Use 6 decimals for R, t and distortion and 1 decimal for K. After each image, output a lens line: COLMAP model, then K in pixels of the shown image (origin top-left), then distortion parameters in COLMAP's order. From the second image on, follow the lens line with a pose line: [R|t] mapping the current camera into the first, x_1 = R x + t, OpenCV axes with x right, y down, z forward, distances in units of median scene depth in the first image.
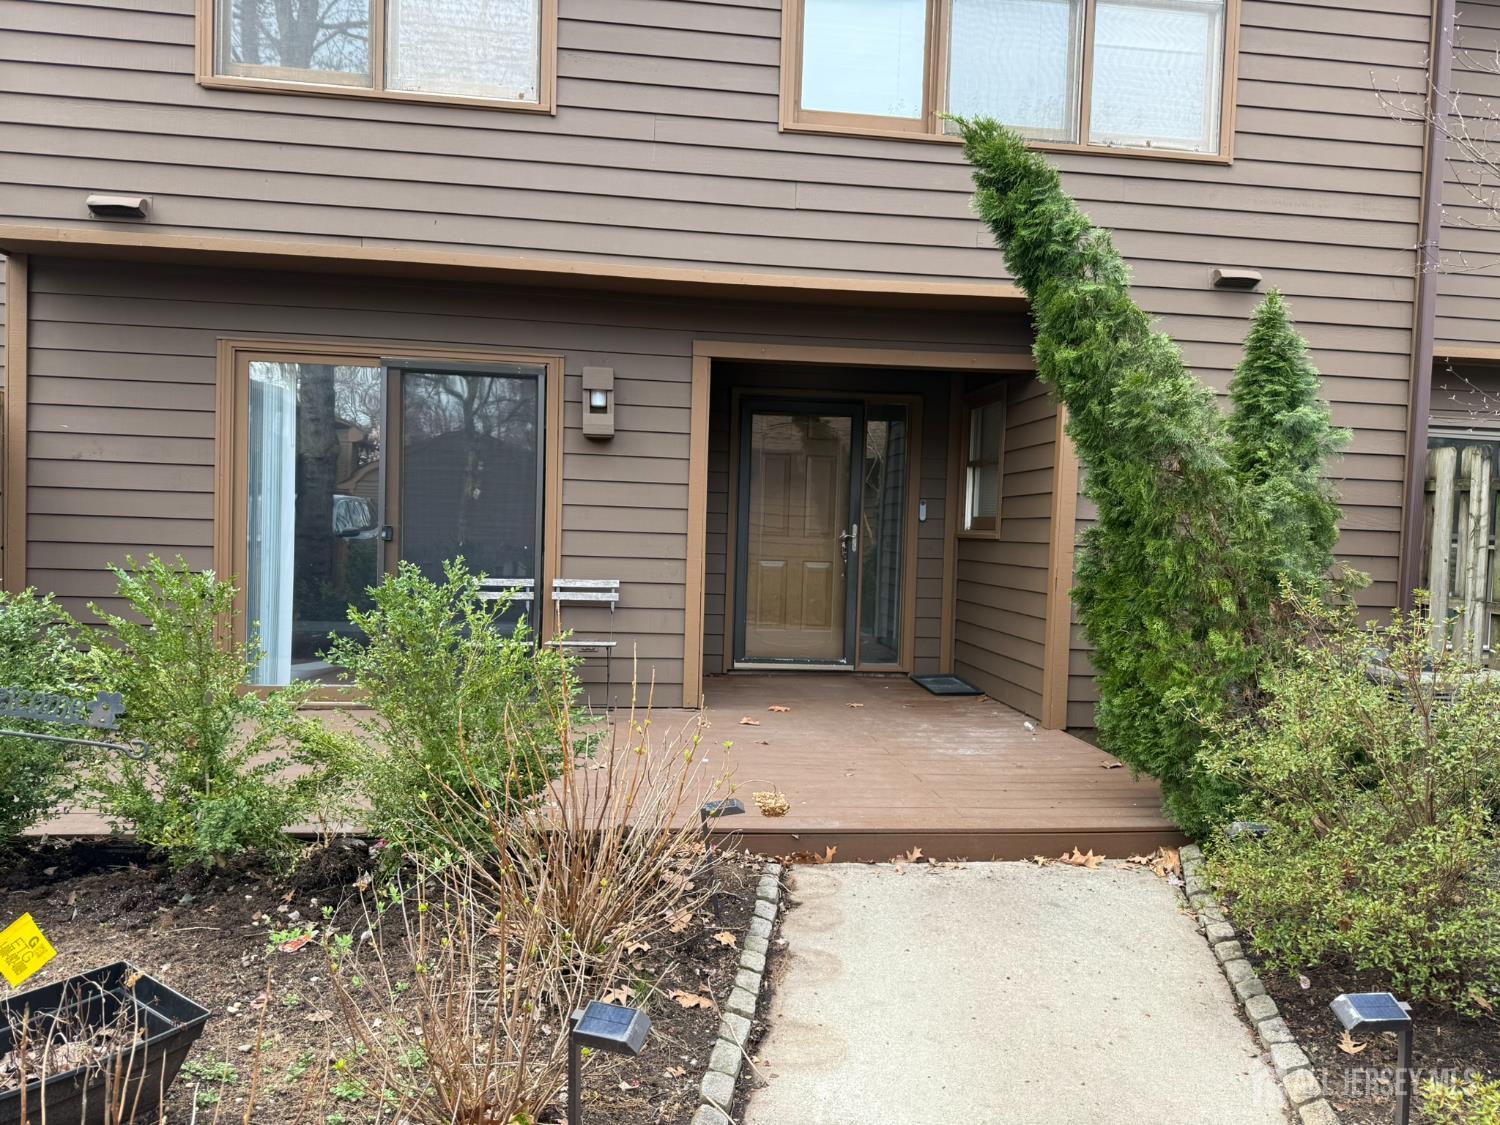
lens RADIAL K [[1050.1, 0, 753.3], [0, 1050.1, 565.3], [0, 0, 1]] dist [0.117688, -0.177782]
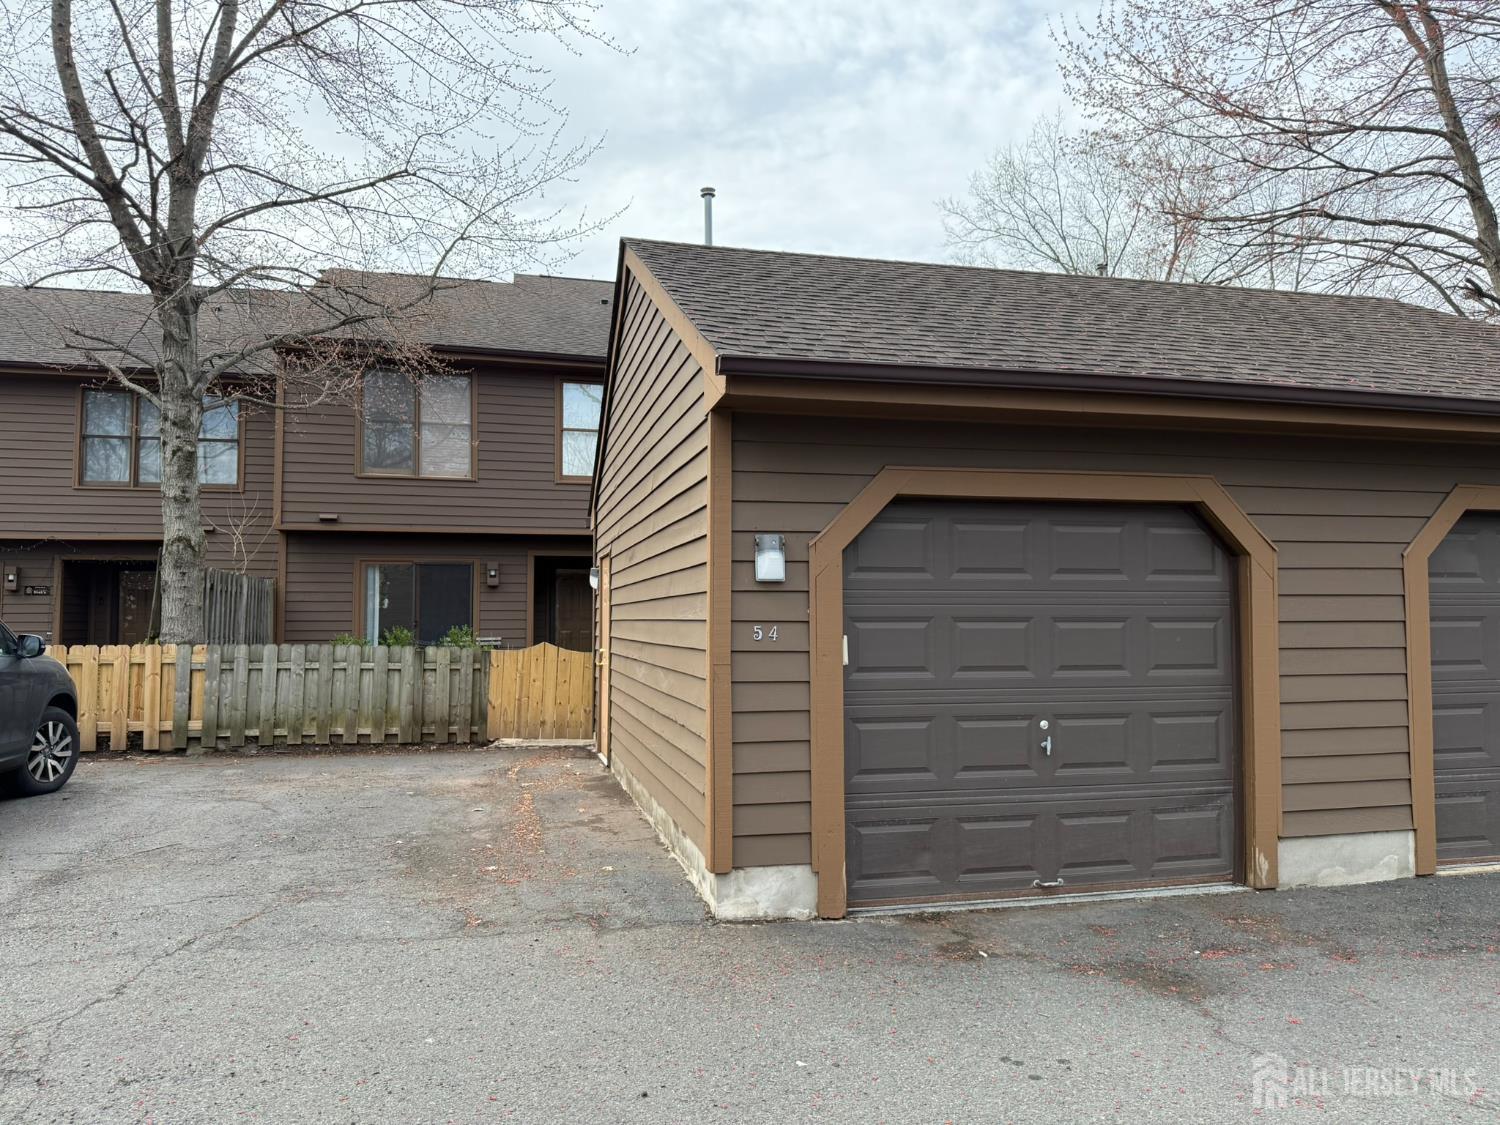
lens RADIAL K [[1050.1, 0, 753.3], [0, 1050.1, 565.3], [0, 0, 1]] dist [0.117688, -0.177782]
pose [[0.992539, -0.028871, 0.118461, 0.202496], [0.038521, 0.996050, -0.080000, 0.071920], [-0.115684, 0.083967, 0.989731, -1.805866]]
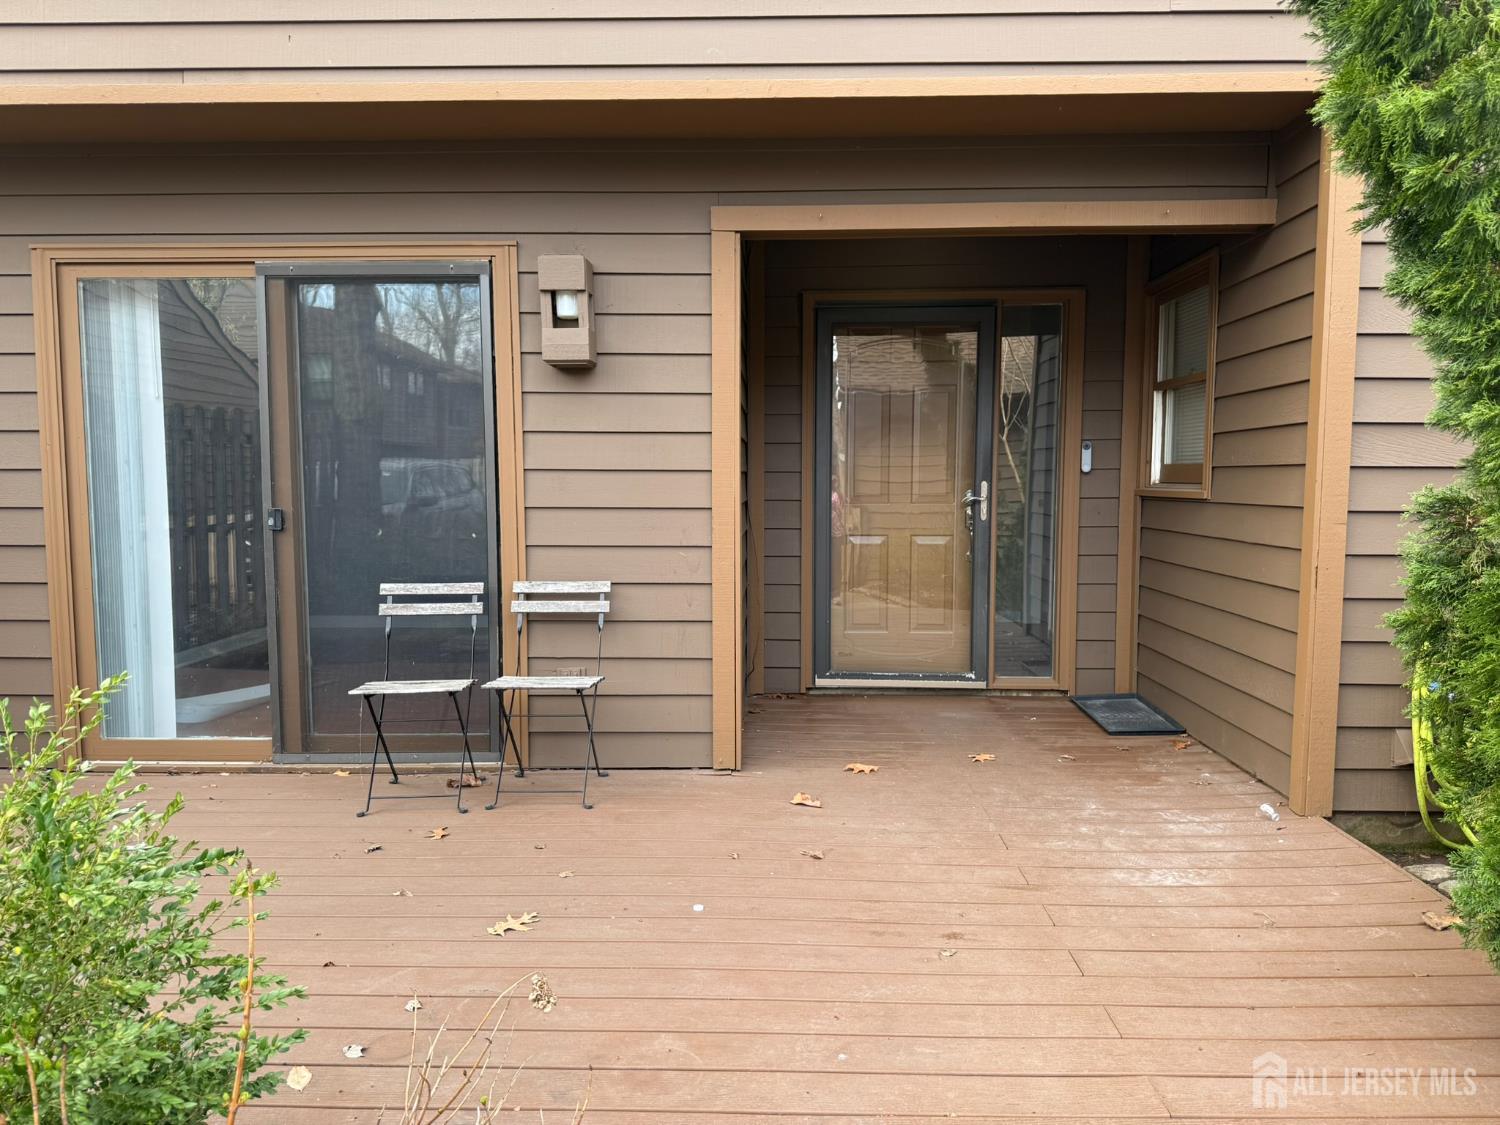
lens RADIAL K [[1050.1, 0, 753.3], [0, 1050.1, 565.3], [0, 0, 1]] dist [0.117688, -0.177782]
pose [[0.988486, -0.018746, -0.150146, 0.061184], [0.025710, 0.998675, 0.044575, -0.022849], [0.149112, -0.047923, 0.987658, 0.351215]]
